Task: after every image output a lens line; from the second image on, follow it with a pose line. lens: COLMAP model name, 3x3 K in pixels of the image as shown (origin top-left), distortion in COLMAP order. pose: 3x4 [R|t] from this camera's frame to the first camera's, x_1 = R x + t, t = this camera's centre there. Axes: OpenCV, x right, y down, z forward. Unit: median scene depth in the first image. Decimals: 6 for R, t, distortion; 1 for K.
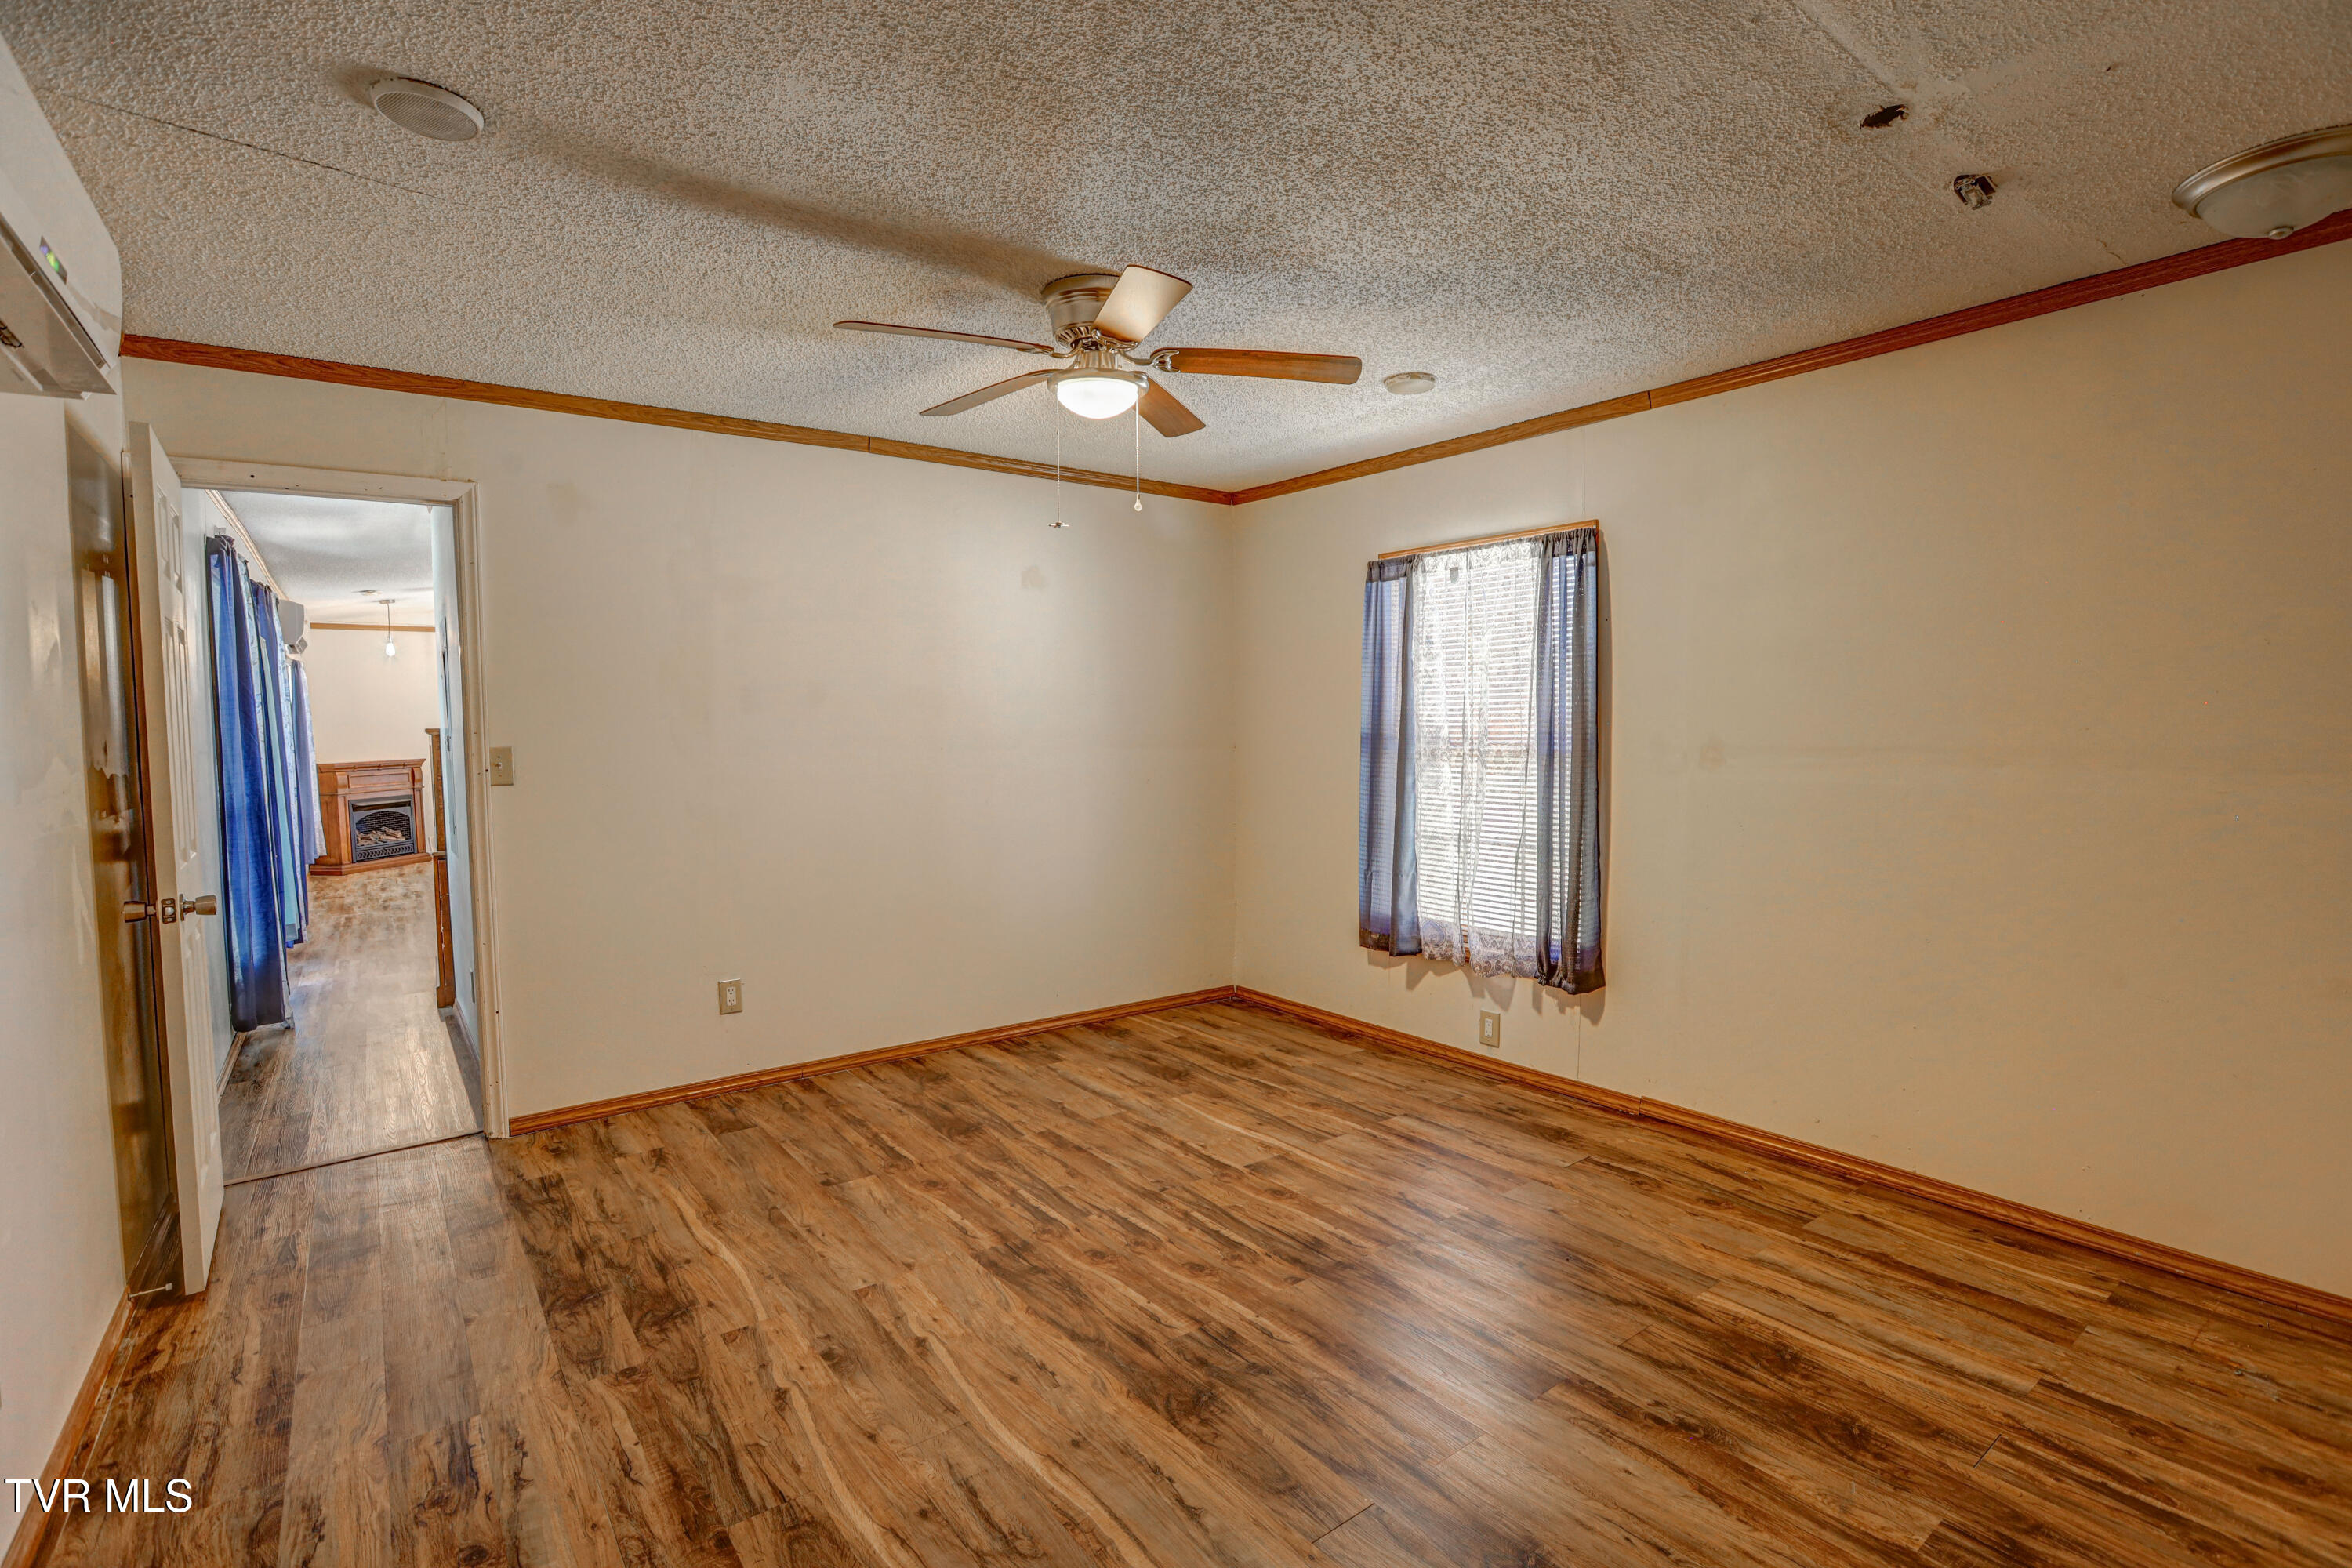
lens RADIAL K [[1090.3, 0, 1168.0], [0, 1090.3, 789.5], [0, 0, 1]] dist [-0.061984, 0.027004]
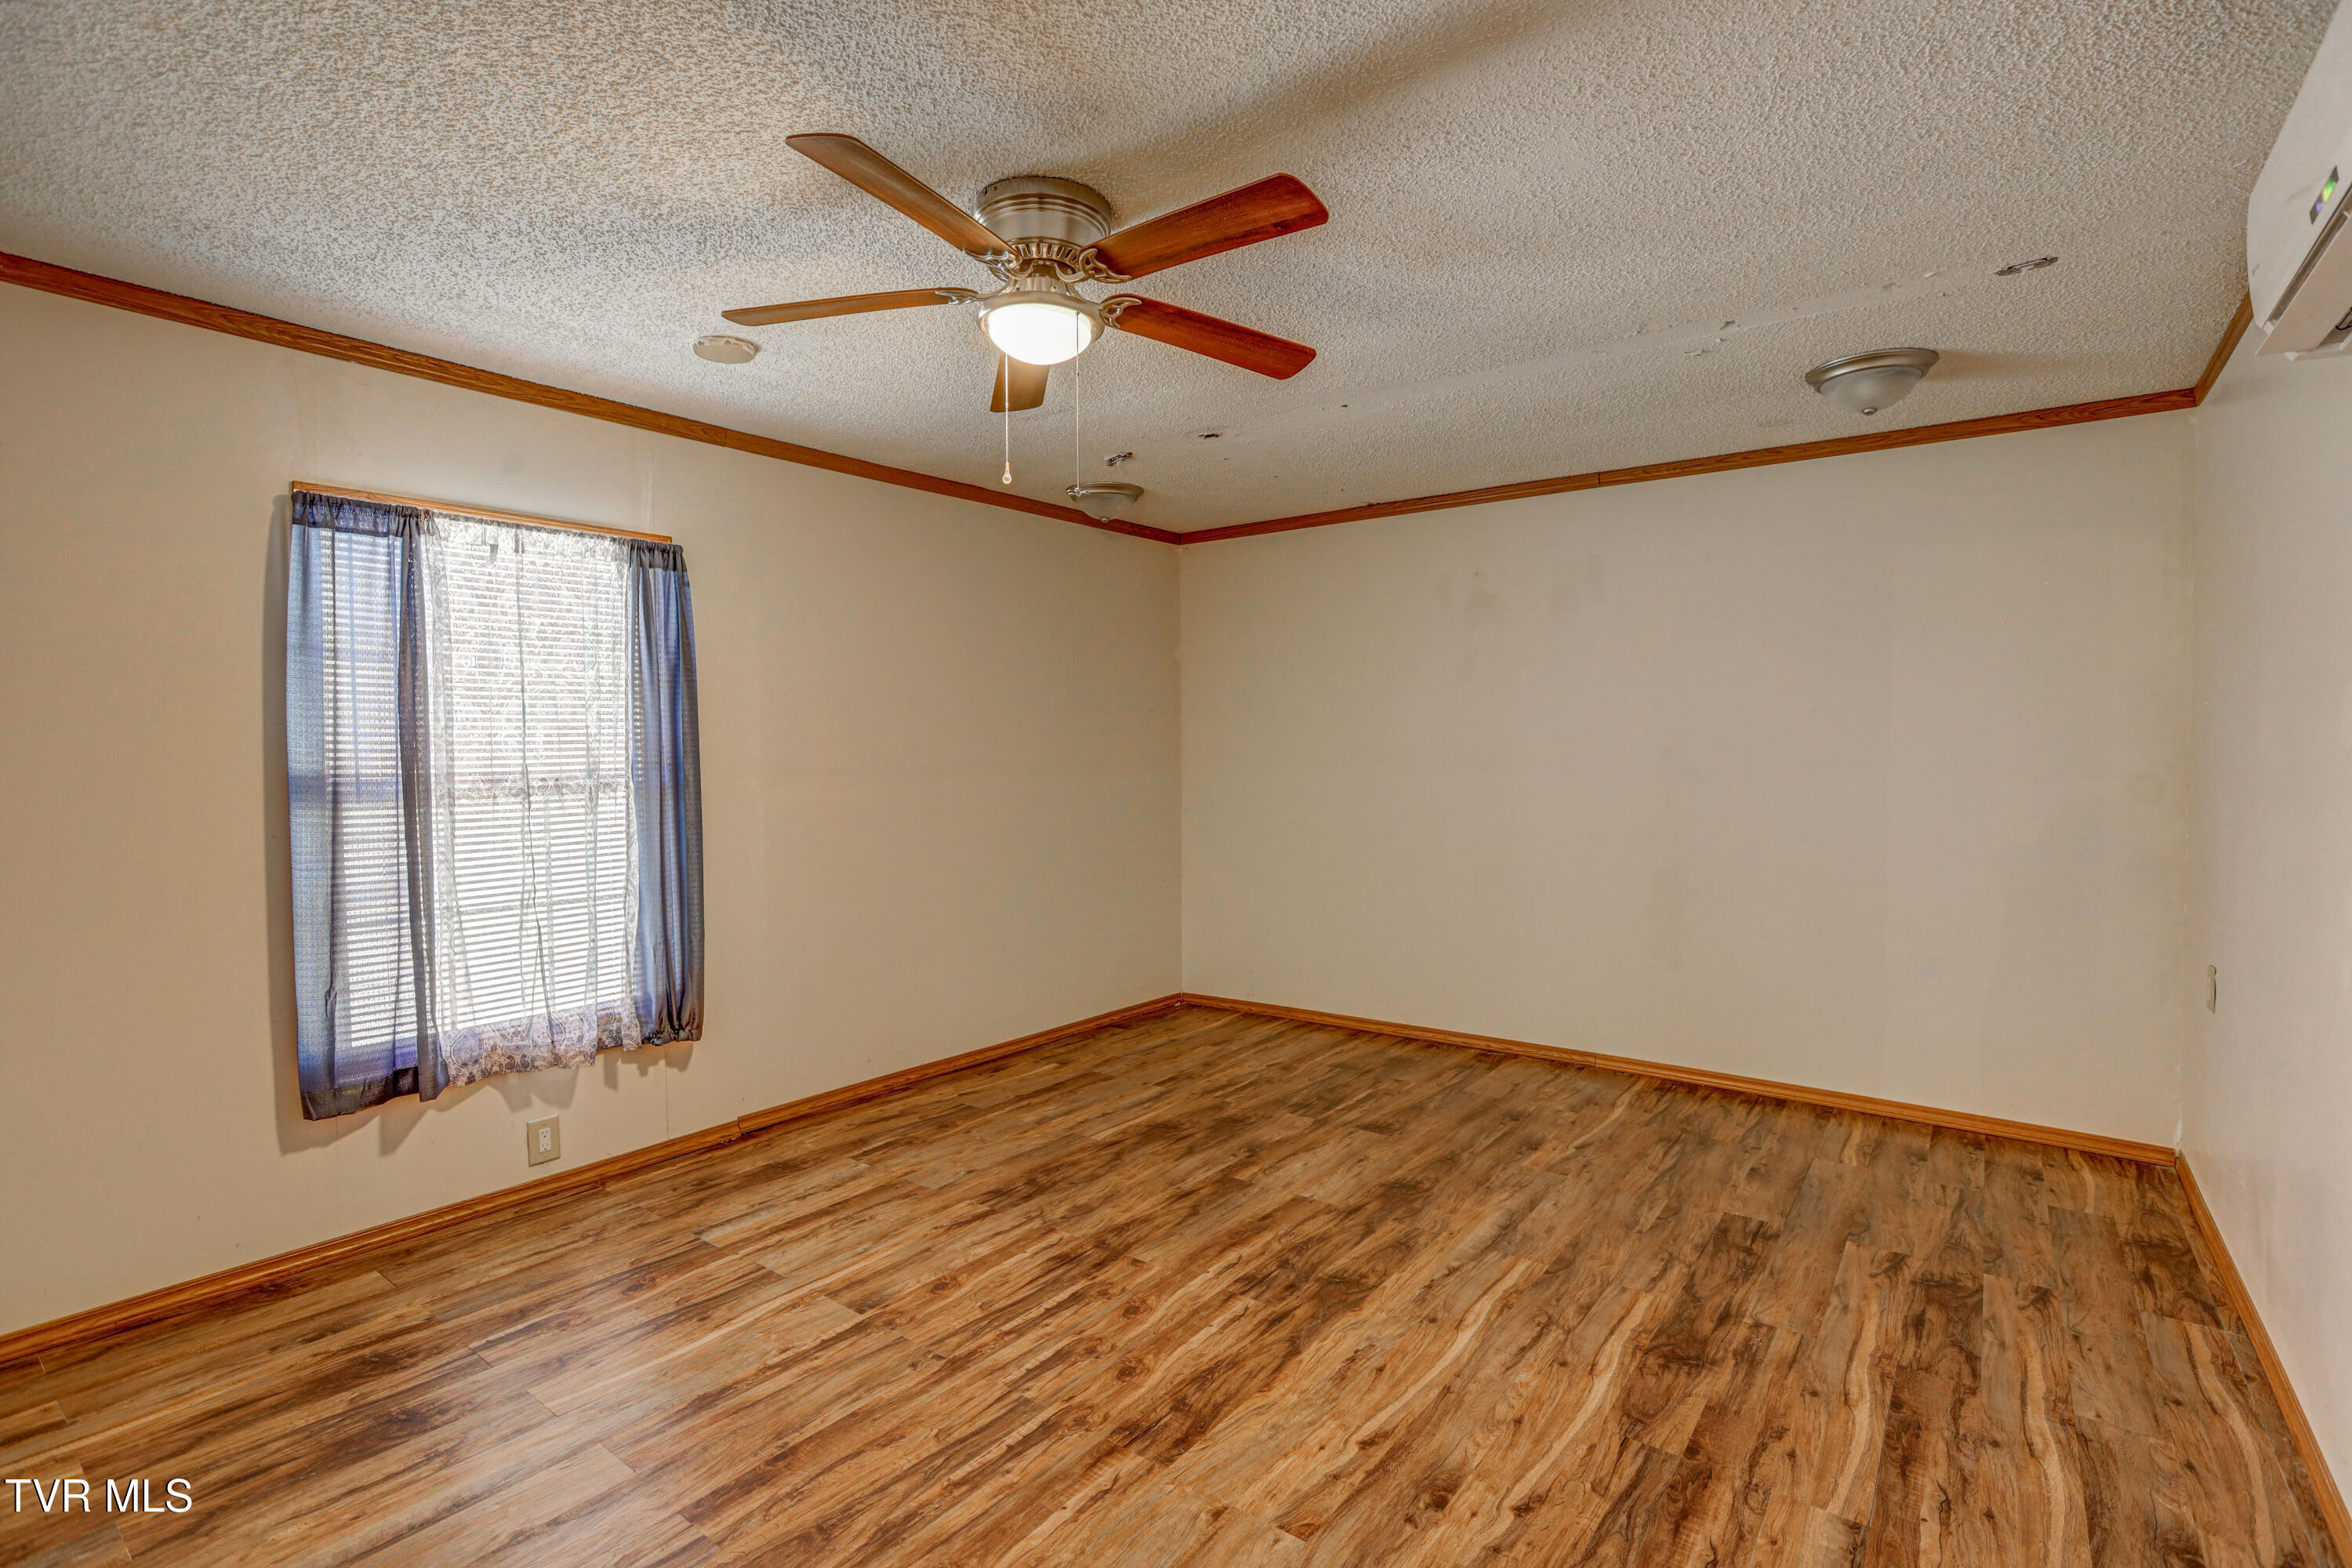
lens RADIAL K [[1095.1, 0, 1178.0], [0, 1095.1, 782.2], [0, 0, 1]] dist [-0.055474, 0.021924]
pose [[-0.272748, -0.023171, 0.961807, -0.878997], [0.065235, 0.996964, 0.042517, -0.063797], [-0.959871, 0.074340, -0.270408, 1.155224]]
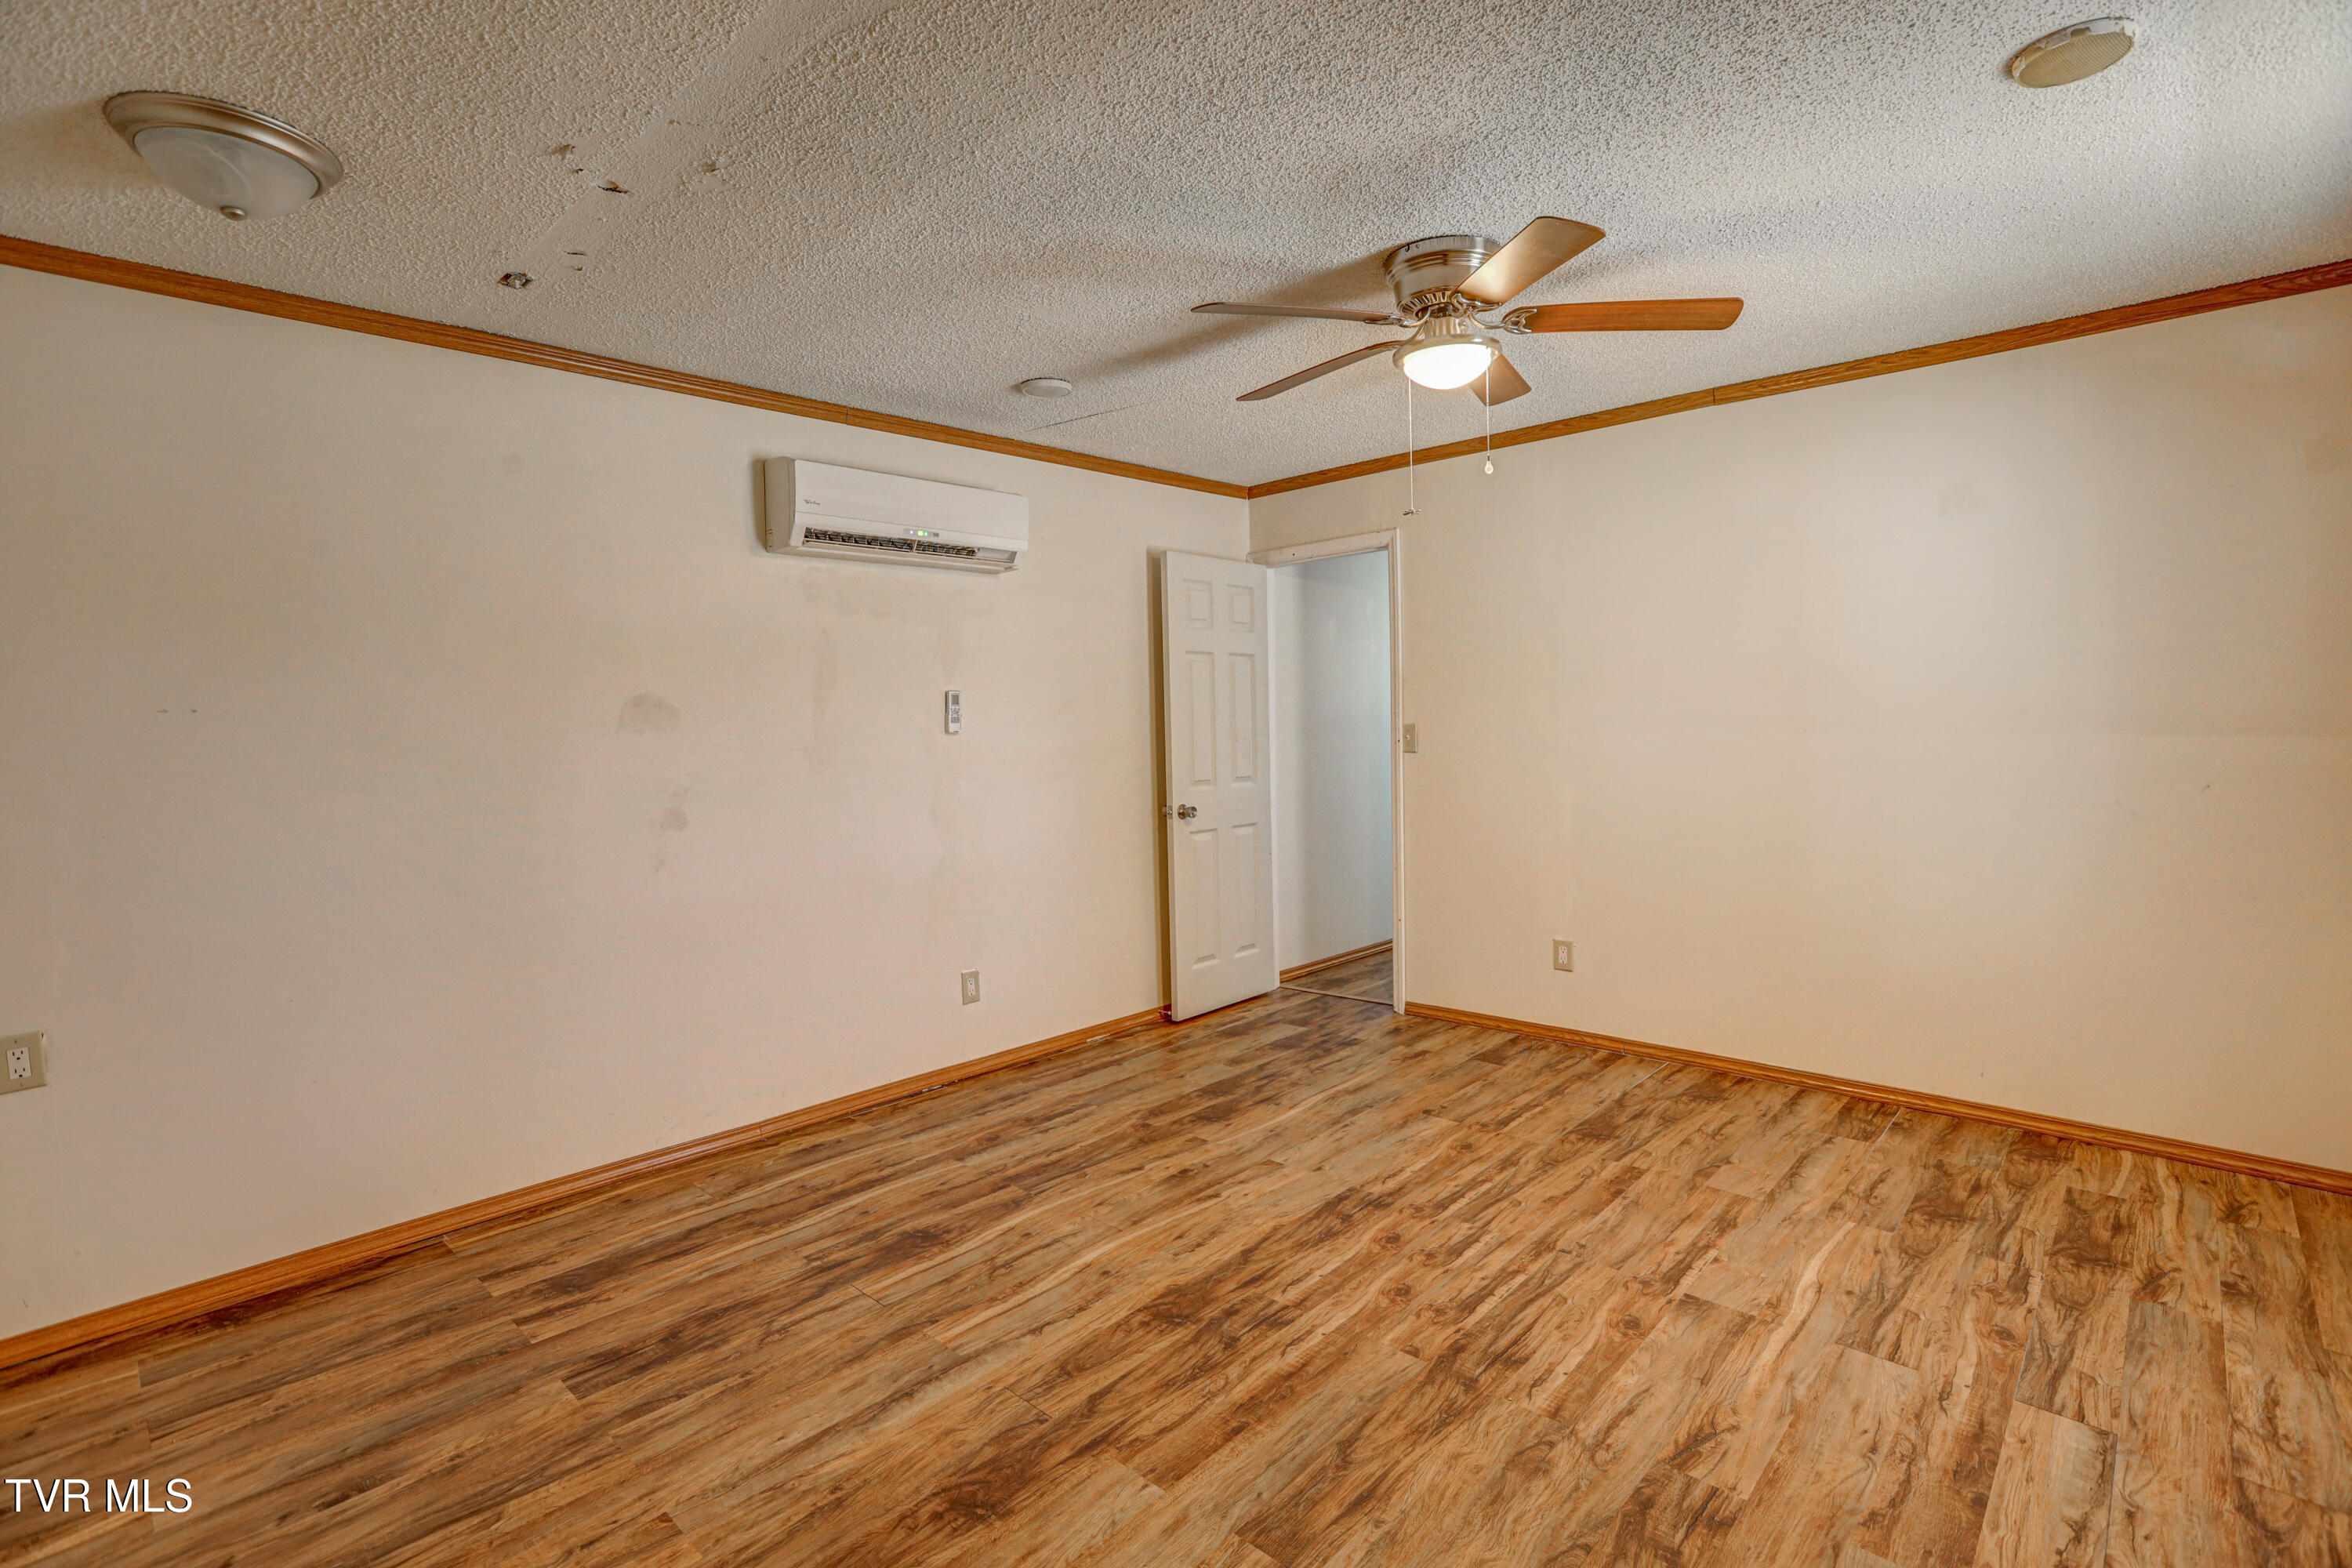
lens RADIAL K [[1095.1, 0, 1178.0], [0, 1095.1, 782.2], [0, 0, 1]] dist [-0.055474, 0.021924]
pose [[0.169554, 0.062023, -0.983567, 0.865495], [-0.036218, 0.997736, 0.056673, -0.042869], [0.984855, 0.026014, 0.171416, 0.618857]]
